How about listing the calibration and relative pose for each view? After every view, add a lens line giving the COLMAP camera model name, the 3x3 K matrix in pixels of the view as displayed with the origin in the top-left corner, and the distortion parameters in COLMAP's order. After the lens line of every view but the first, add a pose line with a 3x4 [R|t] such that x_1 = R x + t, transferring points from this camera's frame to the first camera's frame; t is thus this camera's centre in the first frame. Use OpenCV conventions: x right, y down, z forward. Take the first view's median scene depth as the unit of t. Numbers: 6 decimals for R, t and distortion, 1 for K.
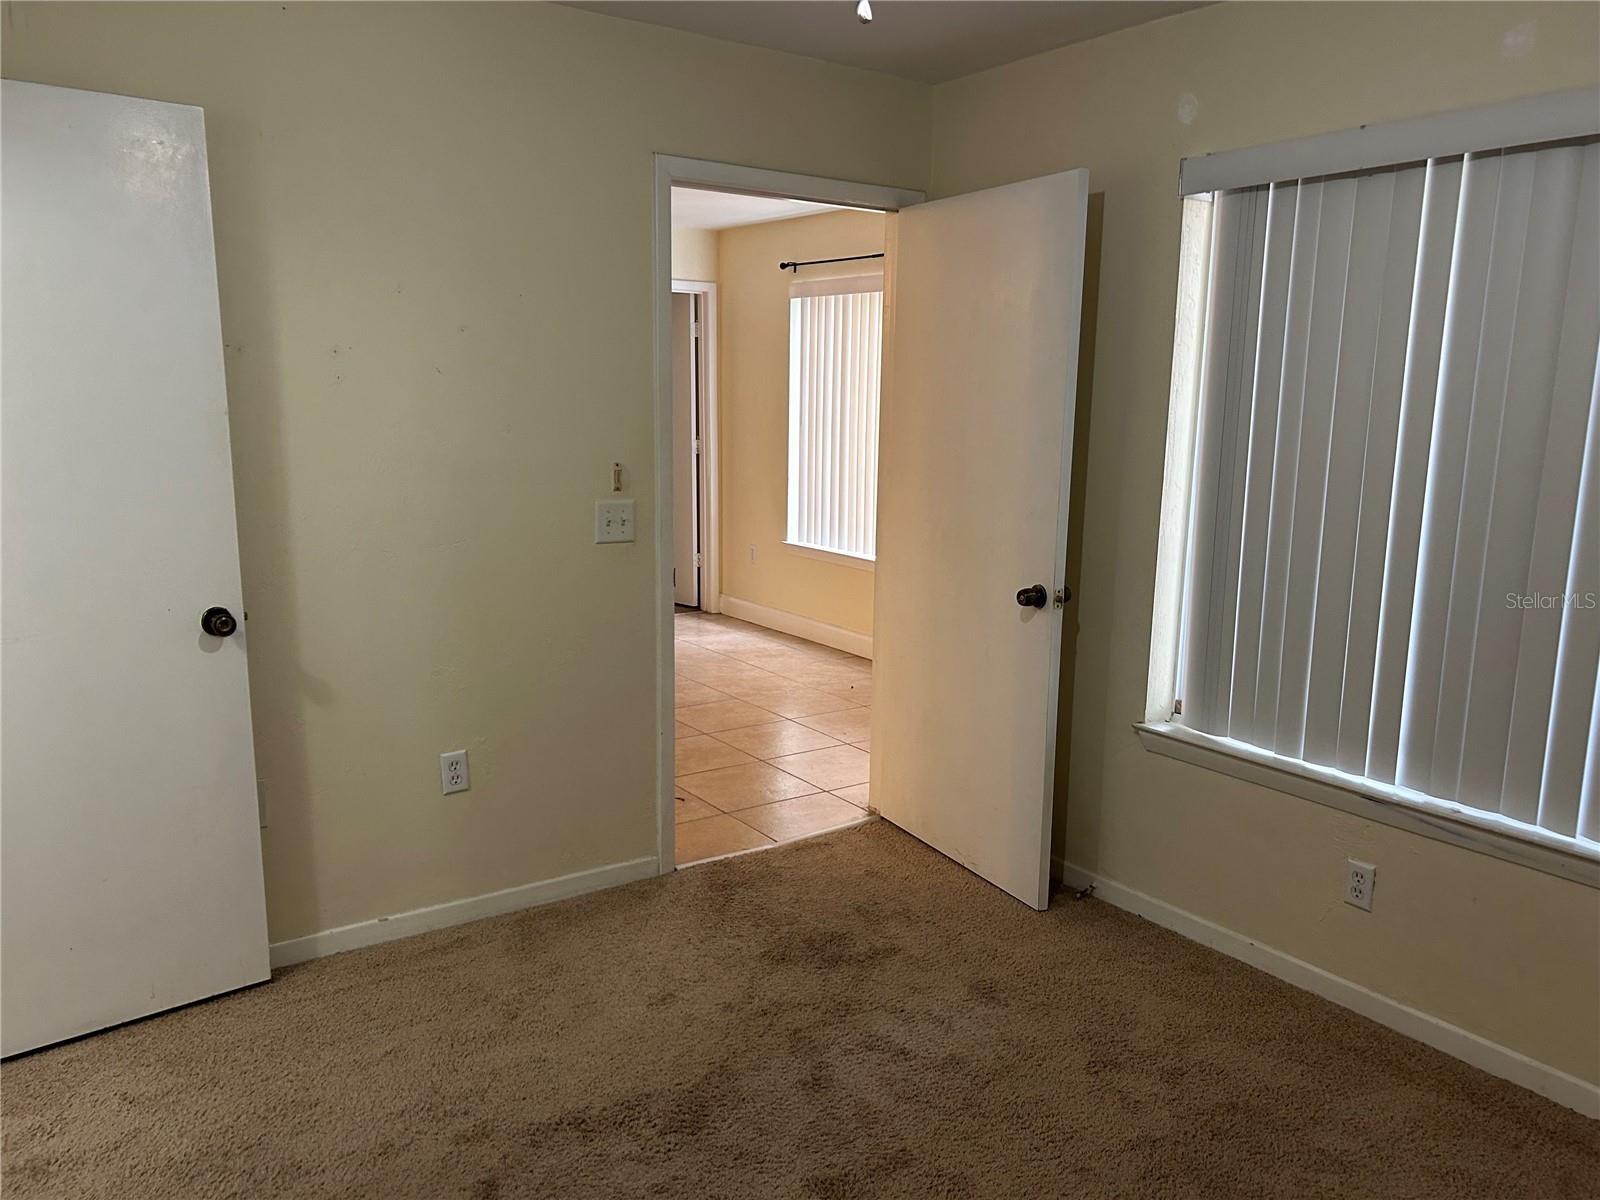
lens RADIAL K [[1214.6, 0, 806.1], [0, 1214.6, 604.3], [0, 0, 1]] dist [0.067932, -0.019256]
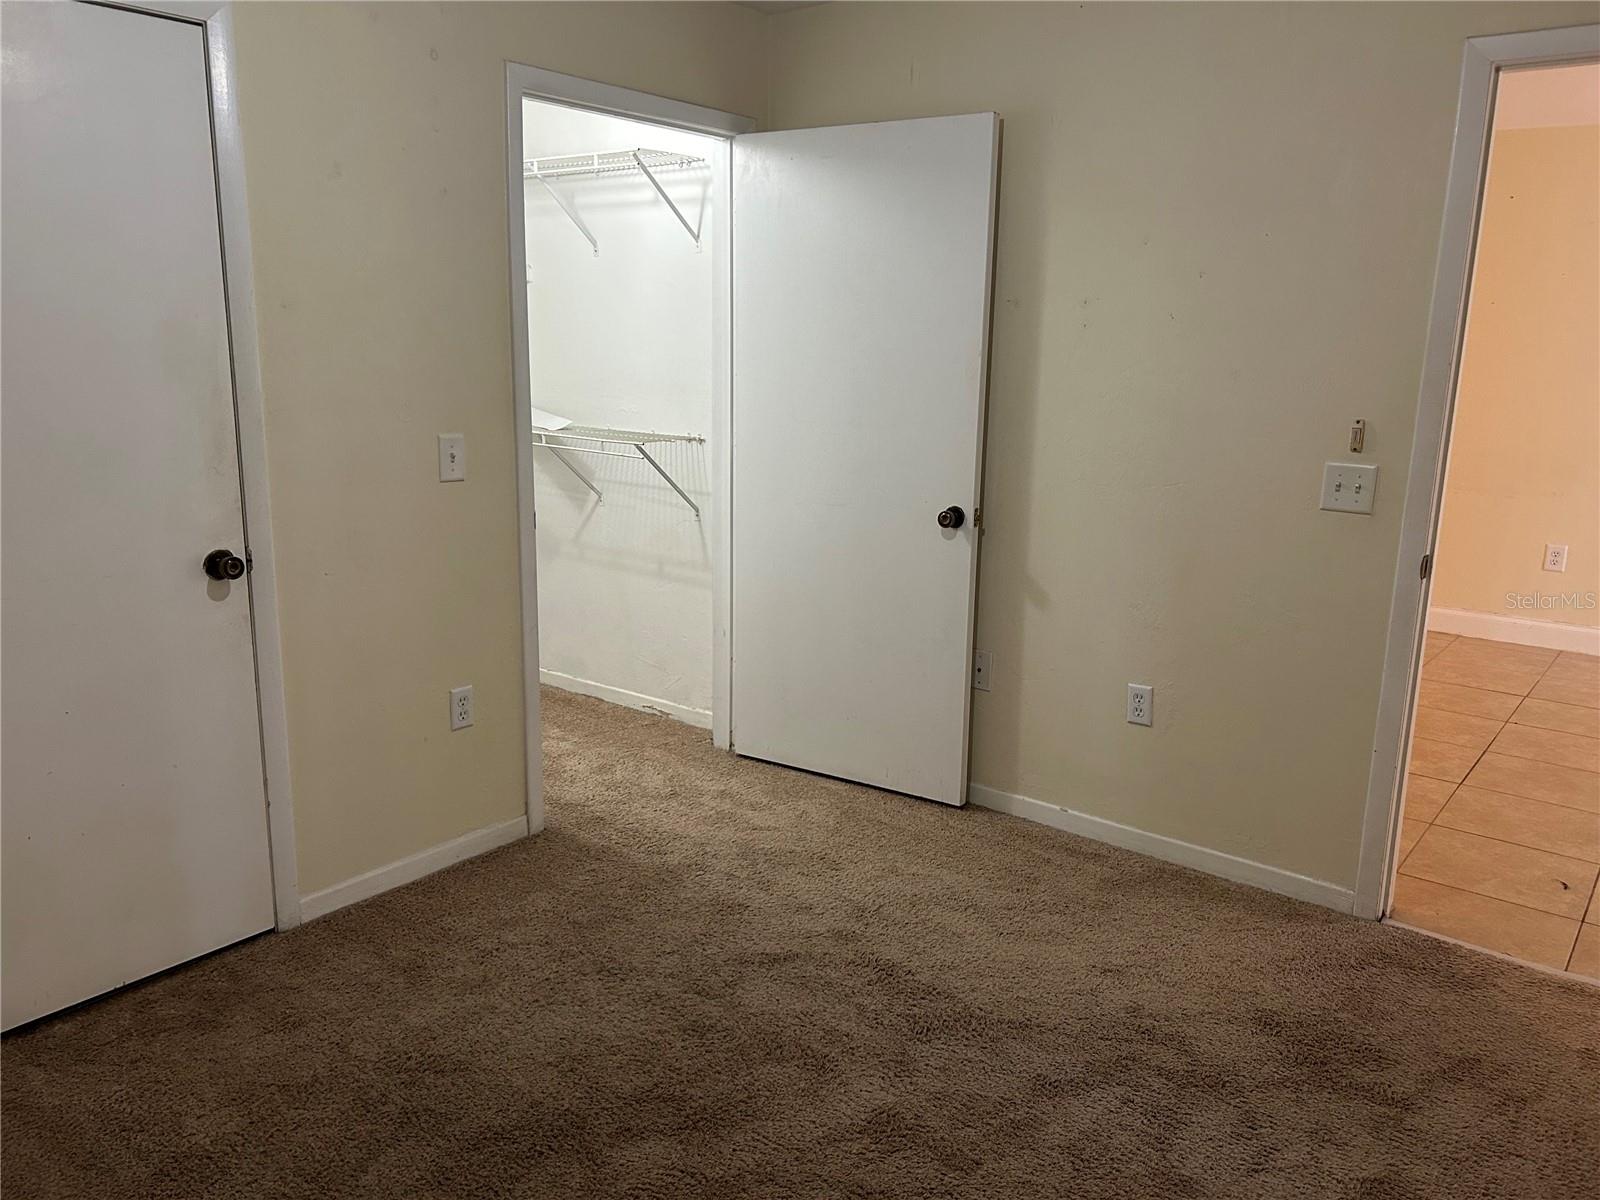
lens RADIAL K [[1214.6, 0, 804.7], [0, 1214.6, 596.6], [0, 0, 1]] dist [0.067932, -0.019256]
pose [[0.293239, 0.191977, -0.936566, 0.605516], [-0.180816, 0.973088, 0.142849, -0.051457], [0.938784, 0.127457, 0.320060, 0.397867]]
